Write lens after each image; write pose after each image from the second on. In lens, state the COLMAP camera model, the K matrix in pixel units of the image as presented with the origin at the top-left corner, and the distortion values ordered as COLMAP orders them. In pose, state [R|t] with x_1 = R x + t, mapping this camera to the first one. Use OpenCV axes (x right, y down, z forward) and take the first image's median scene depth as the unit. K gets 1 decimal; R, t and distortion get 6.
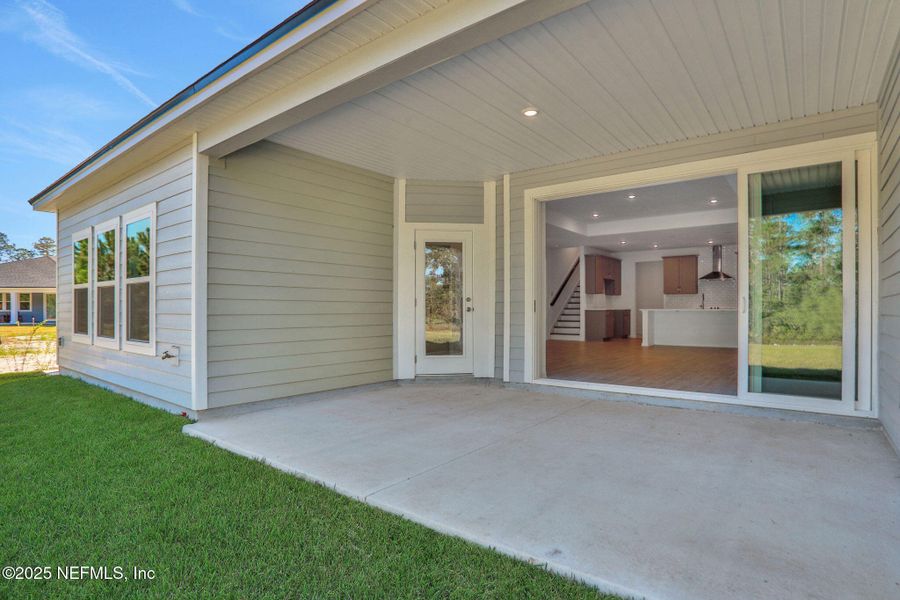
lens RADIAL K [[472.4, 0, 450.0], [0, 472.4, 300.0], [0, 0, 1]] dist [-0.060620, 0.000200]
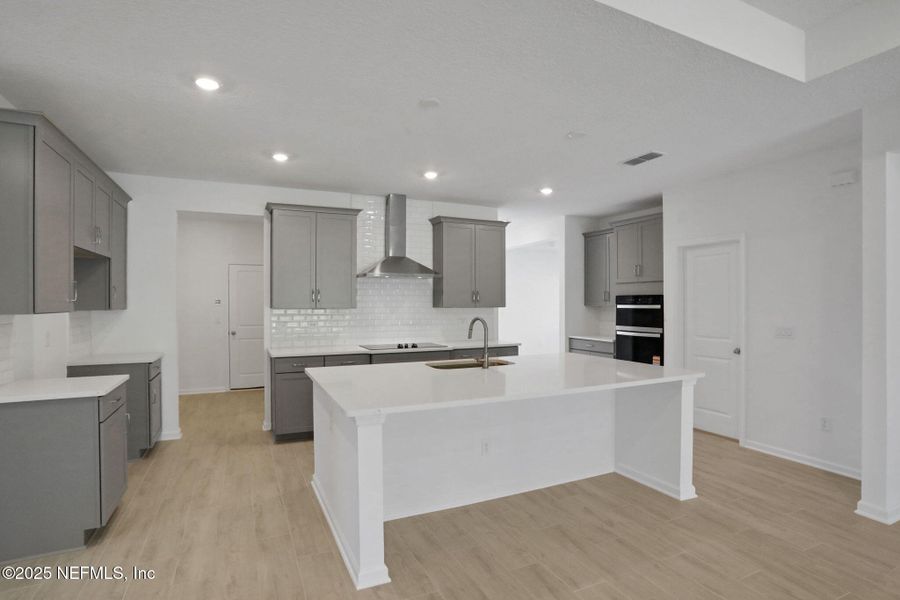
lens RADIAL K [[456.0, 0, 450.0], [0, 456.0, 300.0], [0, 0, 1]] dist [-0.076386, 0.043266]
pose [[0.449534, -0.000336, 0.893263, 0.212224], [-0.014497, 0.999865, 0.007672, -0.023143], [-0.893146, -0.016398, 0.449468, 0.723057]]
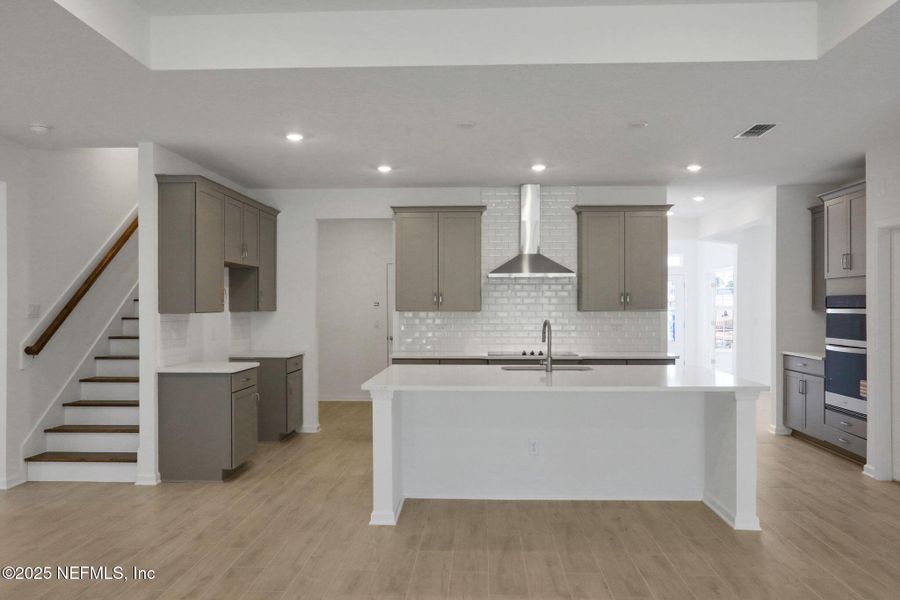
lens RADIAL K [[695.2, 0, 453.3], [0, 695.2, 302.2], [0, 0, 1]] dist [-0.001750, 0.000187]
pose [[0.810407, -0.001558, 0.585865, 0.180837], [-0.008078, 0.999872, 0.013832, -0.026642], [-0.585811, -0.015942, 0.810291, 0.539739]]
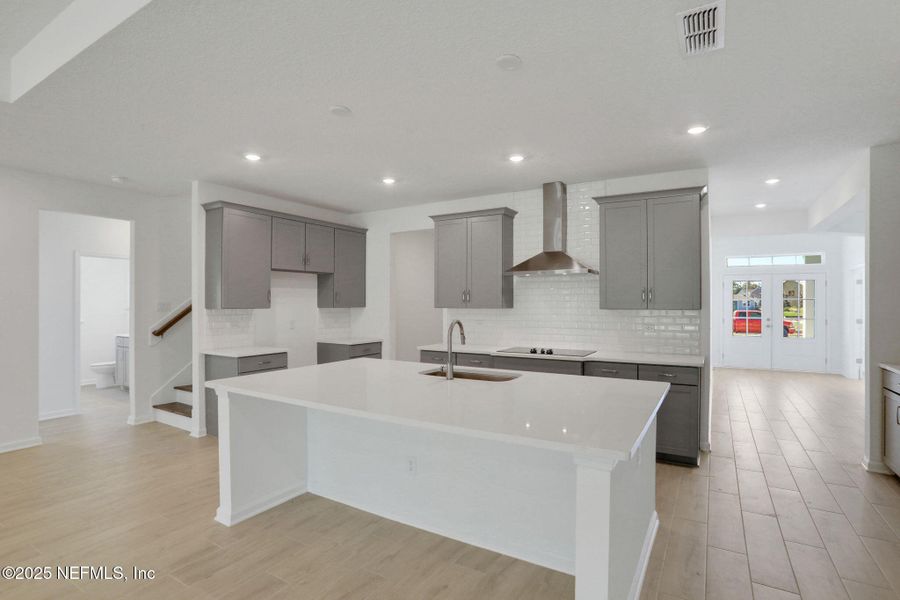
lens RADIAL K [[443.2, 0, 447.2], [0, 443.2, 303.2], [0, 0, 1]] dist [-0.030123, 0.000277]
pose [[0.992411, -0.002910, 0.122928, 0.420932], [0.000477, 0.999804, 0.019817, -0.023877], [-0.122961, -0.019608, 0.992218, 0.608163]]
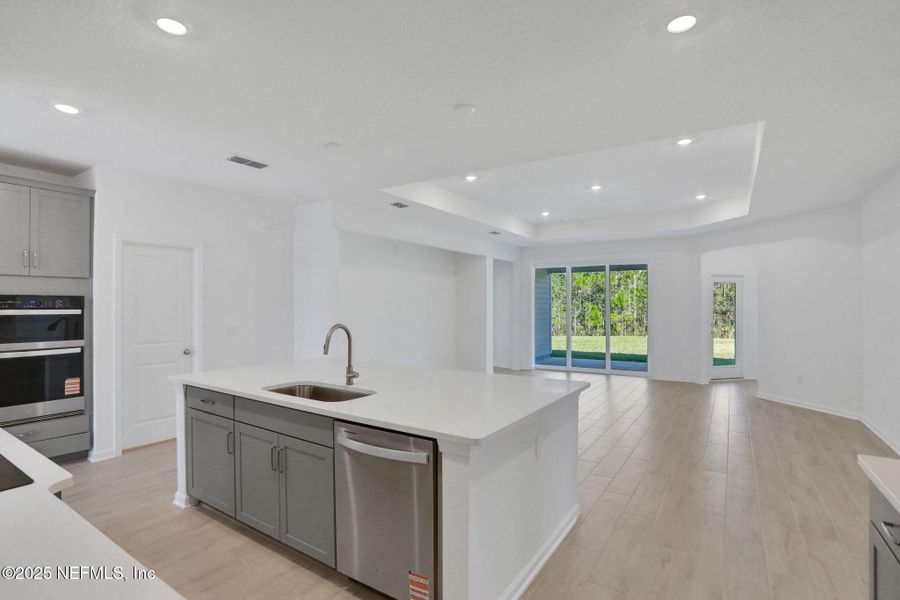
lens RADIAL K [[443.2, 0, 447.2], [0, 443.2, 303.2], [0, 0, 1]] dist [-0.030123, 0.000277]
pose [[-0.996903, -0.001800, -0.078622, 0.418322], [-0.000028, 0.999746, -0.022540, -0.016499], [0.078643, -0.022468, -0.996650, 1.029407]]
